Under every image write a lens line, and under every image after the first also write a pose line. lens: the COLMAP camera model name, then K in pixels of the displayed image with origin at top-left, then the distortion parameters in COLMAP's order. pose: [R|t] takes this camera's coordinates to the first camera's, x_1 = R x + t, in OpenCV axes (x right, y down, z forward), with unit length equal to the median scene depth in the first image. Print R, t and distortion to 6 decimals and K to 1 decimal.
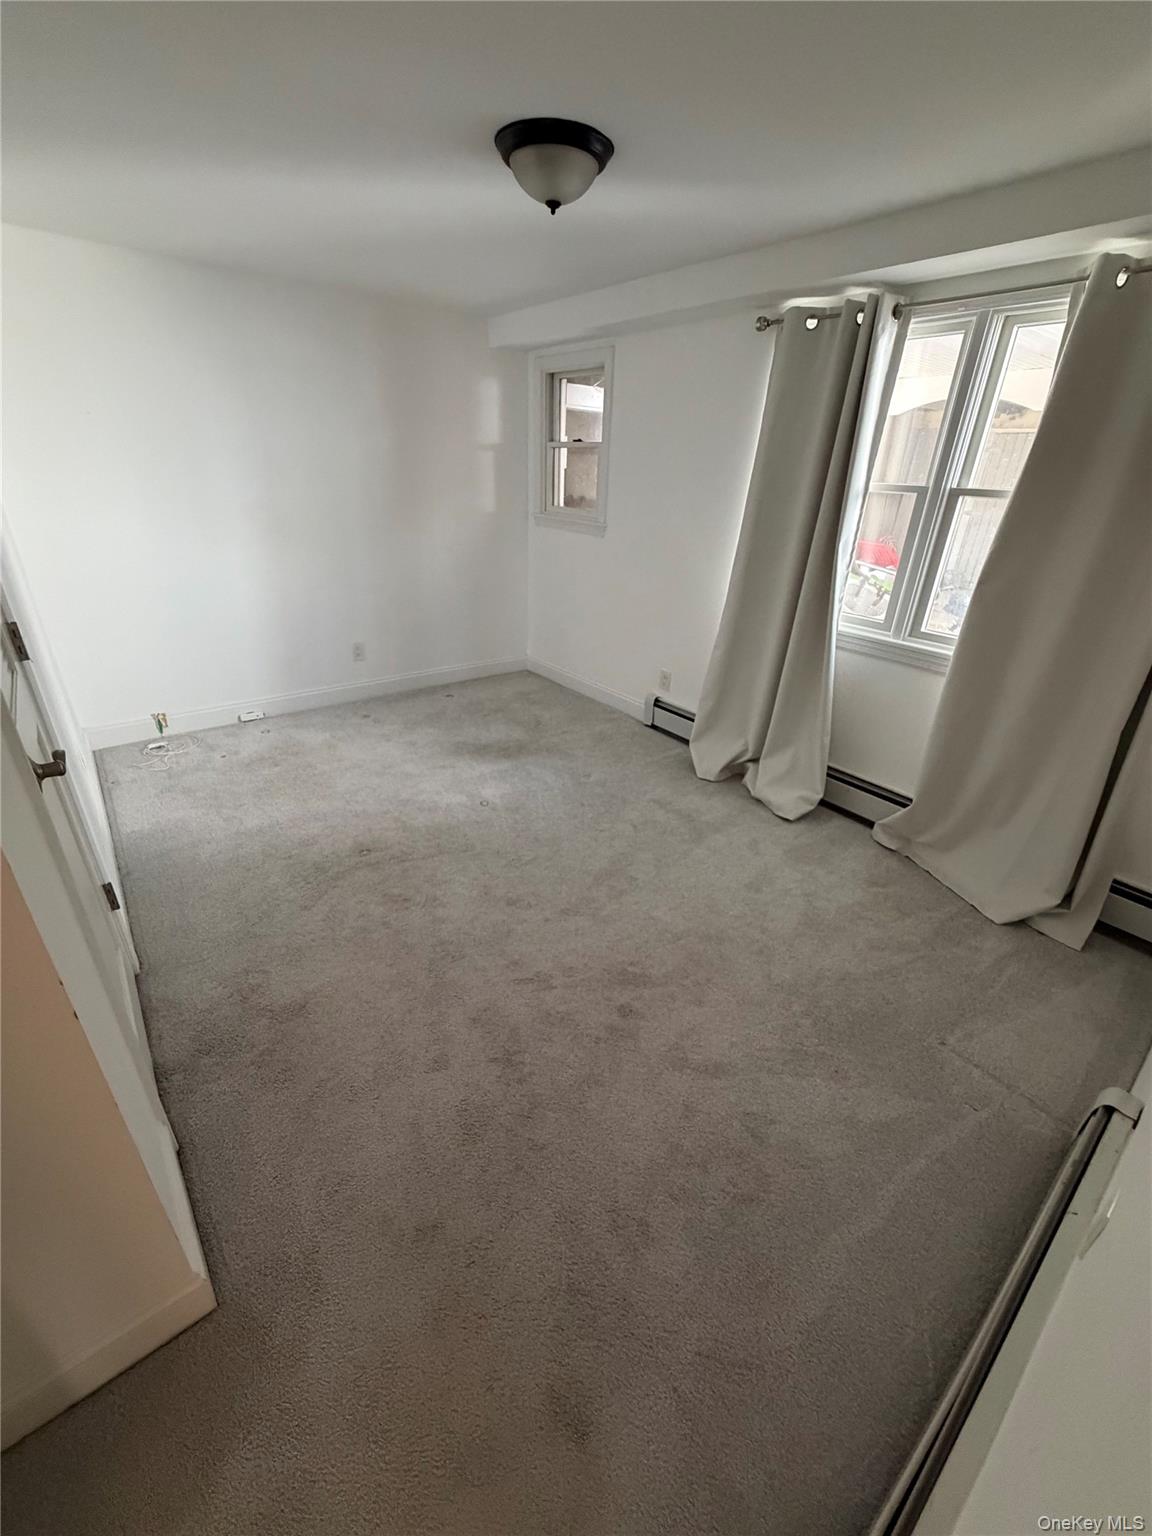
lens RADIAL K [[614.4, 0, 576.0], [0, 614.4, 768.0], [0, 0, 1]] dist [-0.000746, -0.000054]
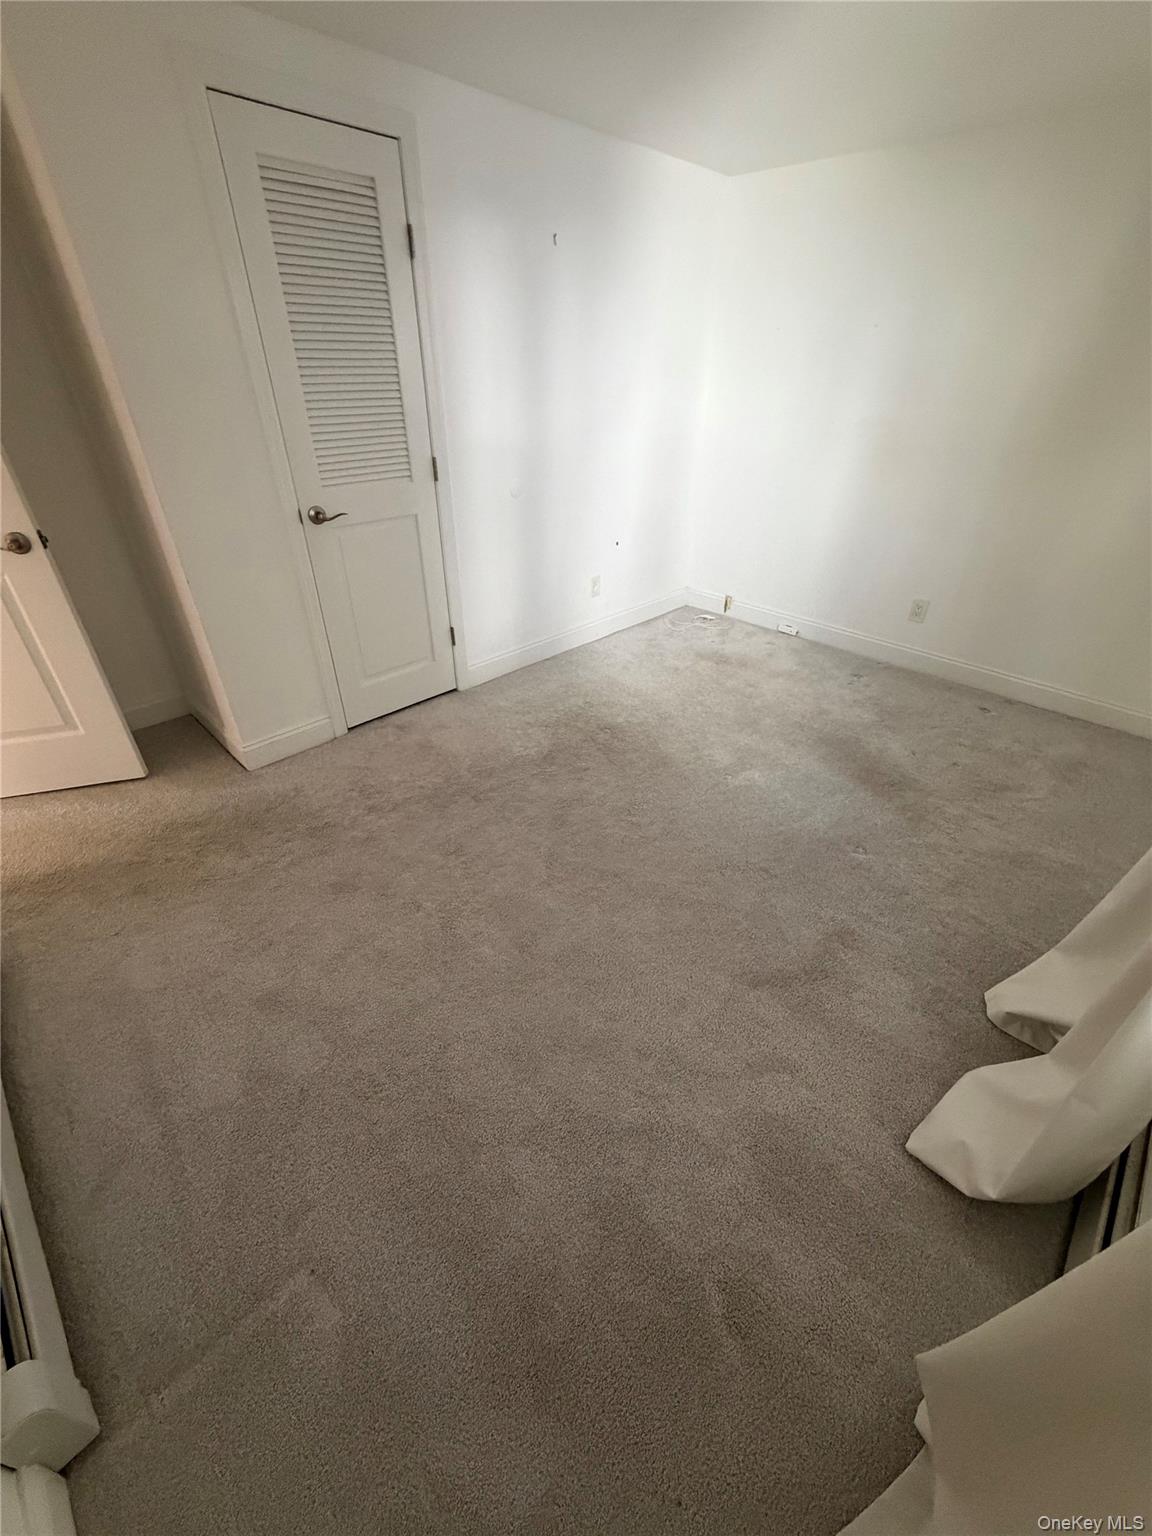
lens RADIAL K [[614.4, 0, 576.0], [0, 614.4, 768.0], [0, 0, 1]] dist [-0.000746, -0.000054]
pose [[0.121128, 0.511542, -0.850678, 0.469703], [-0.445293, 0.793922, 0.414007, -0.182400], [0.887154, 0.328653, 0.323953, 0.448383]]
